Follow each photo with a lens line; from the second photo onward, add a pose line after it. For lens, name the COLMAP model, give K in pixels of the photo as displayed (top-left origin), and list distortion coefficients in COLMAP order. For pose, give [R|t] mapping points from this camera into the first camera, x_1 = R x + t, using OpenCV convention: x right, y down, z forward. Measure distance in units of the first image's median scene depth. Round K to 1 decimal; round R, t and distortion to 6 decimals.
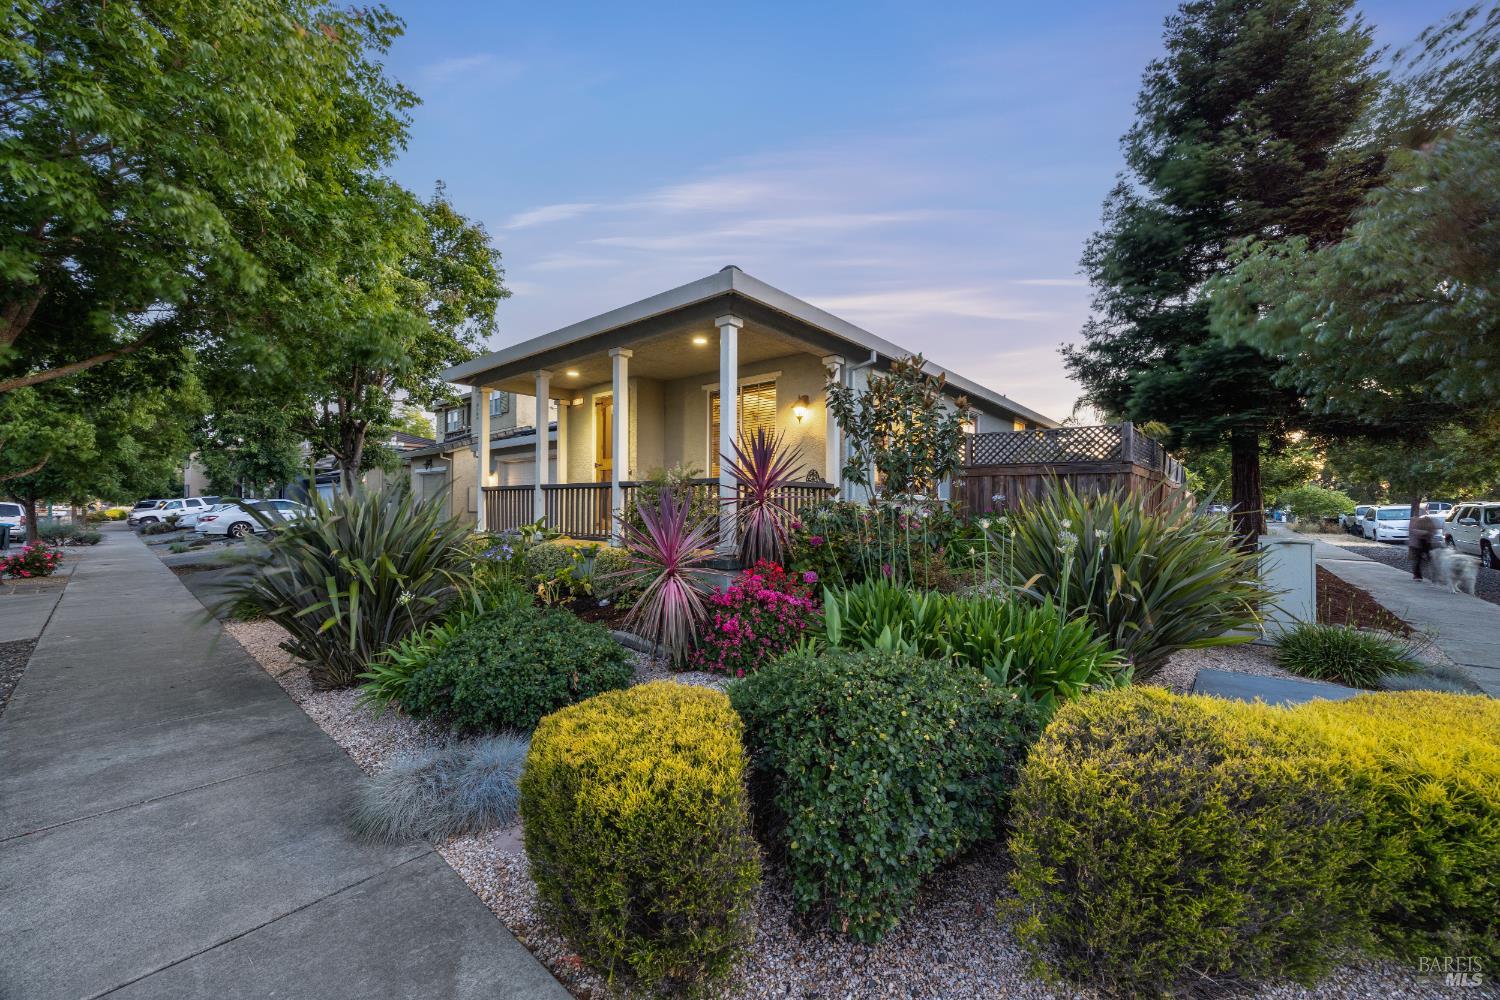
lens RADIAL K [[569.9, 0, 682.0], [0, 569.9, 504.1], [0, 0, 1]] dist [0.000001, -0.000655]
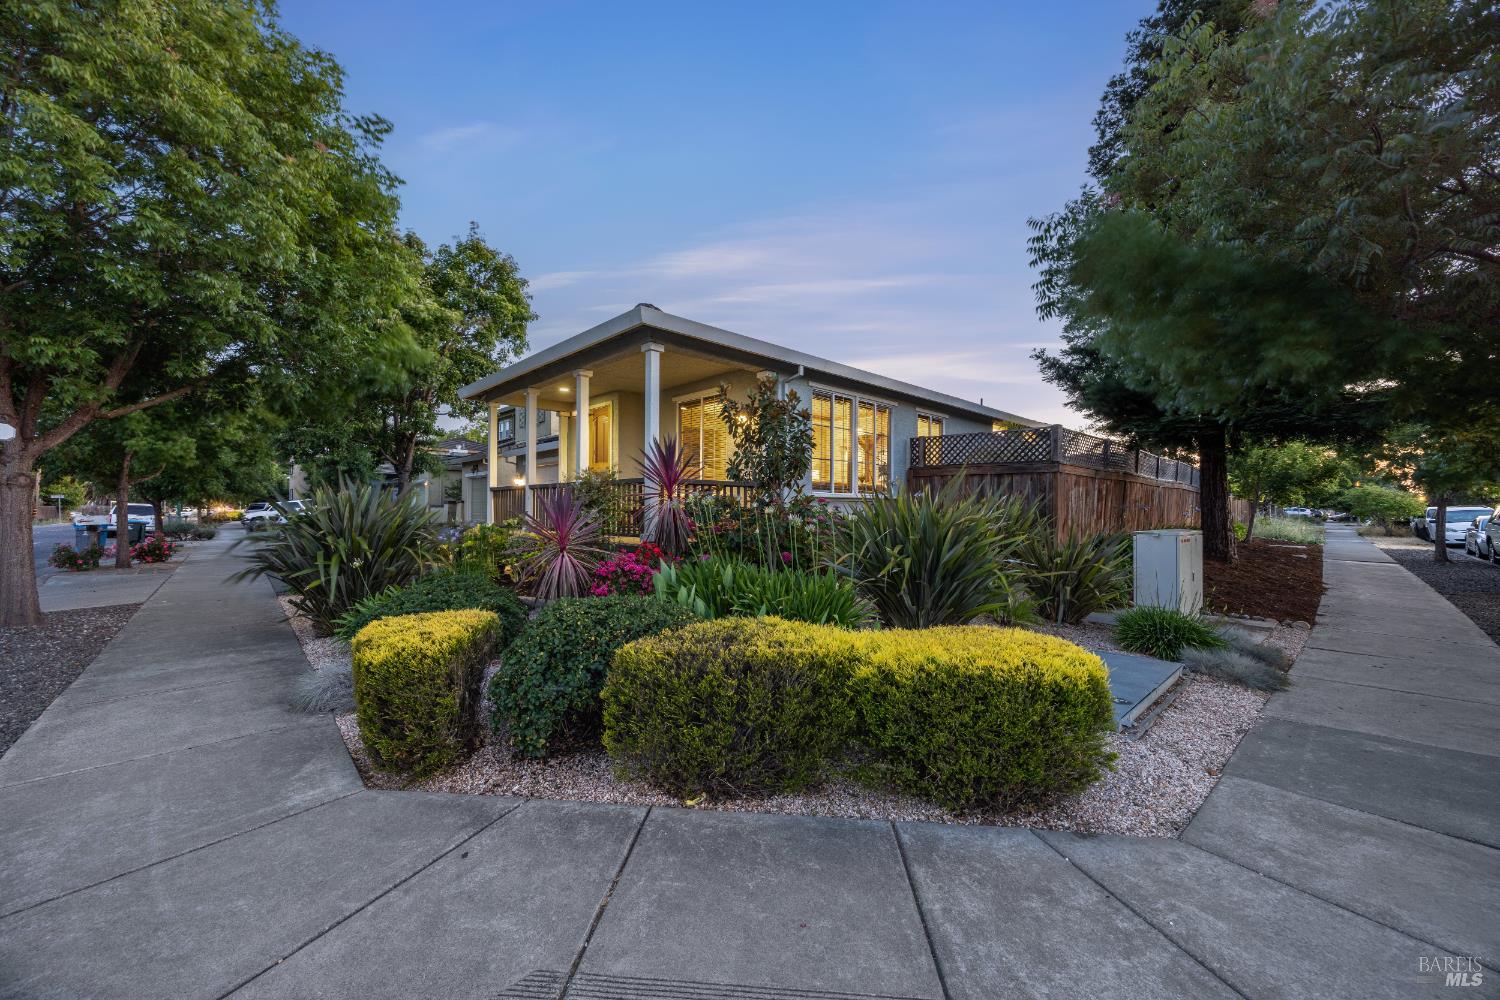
lens RADIAL K [[569.9, 0, 697.7], [0, 569.9, 508.7], [0, 0, 1]] dist [0.000001, -0.000655]
pose [[0.993833, 0.000722, -0.110889, 0.204529], [-0.000660, 1.000000, 0.000596, 0.012146], [0.110889, -0.000519, 0.993833, -0.120155]]
